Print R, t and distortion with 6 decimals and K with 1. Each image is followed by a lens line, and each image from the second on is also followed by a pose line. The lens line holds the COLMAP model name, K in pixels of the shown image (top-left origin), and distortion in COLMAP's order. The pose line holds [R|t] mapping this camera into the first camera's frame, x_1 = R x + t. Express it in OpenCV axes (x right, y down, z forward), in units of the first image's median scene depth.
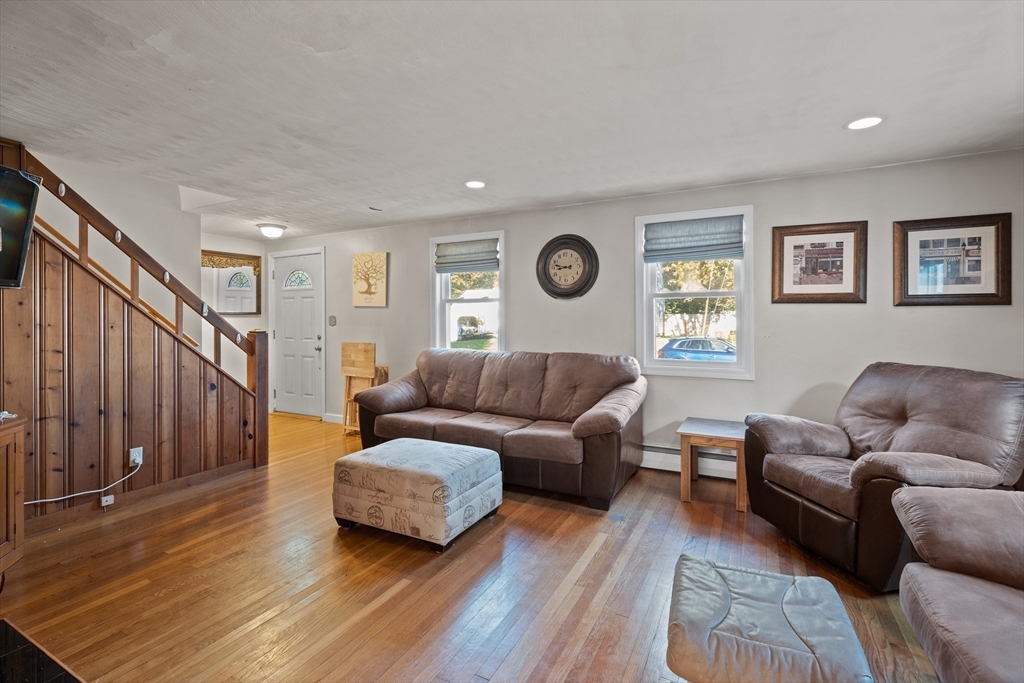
lens RADIAL K [[465.4, 0, 508.6], [0, 465.4, 321.9], [0, 0, 1]] dist [-0.006910, 0.003371]
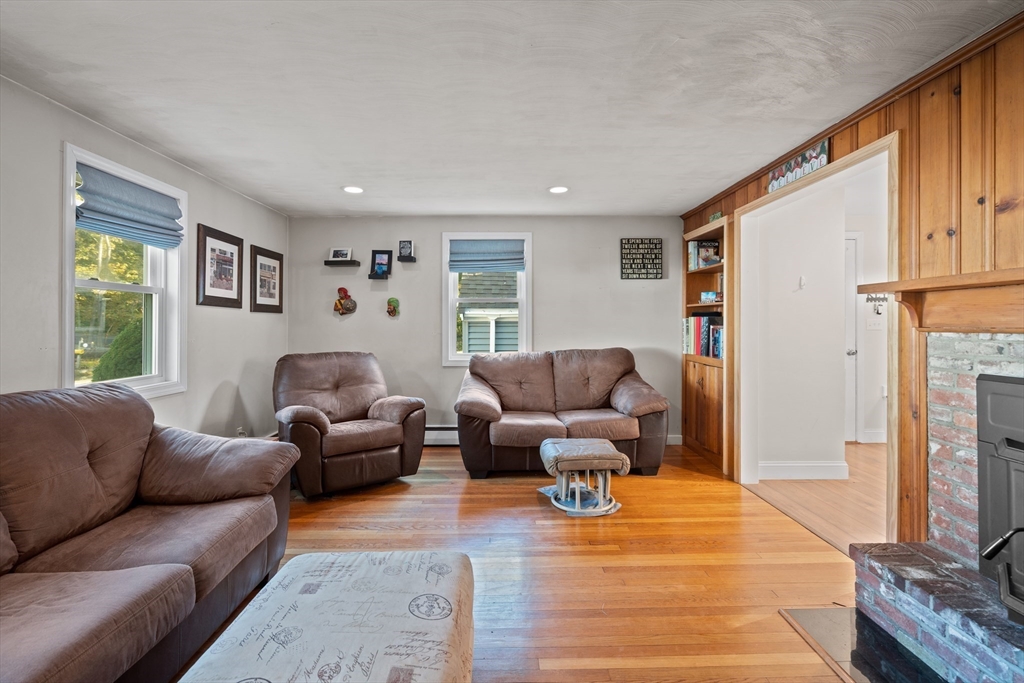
lens RADIAL K [[465.4, 0, 509.4], [0, 465.4, 318.7], [0, 0, 1]] dist [-0.006910, 0.003371]
pose [[-0.480527, 0.016068, 0.876833, -0.571325], [0.016487, 0.999821, -0.009286, 0.007282], [-0.876825, 0.009994, -0.480706, 0.936393]]
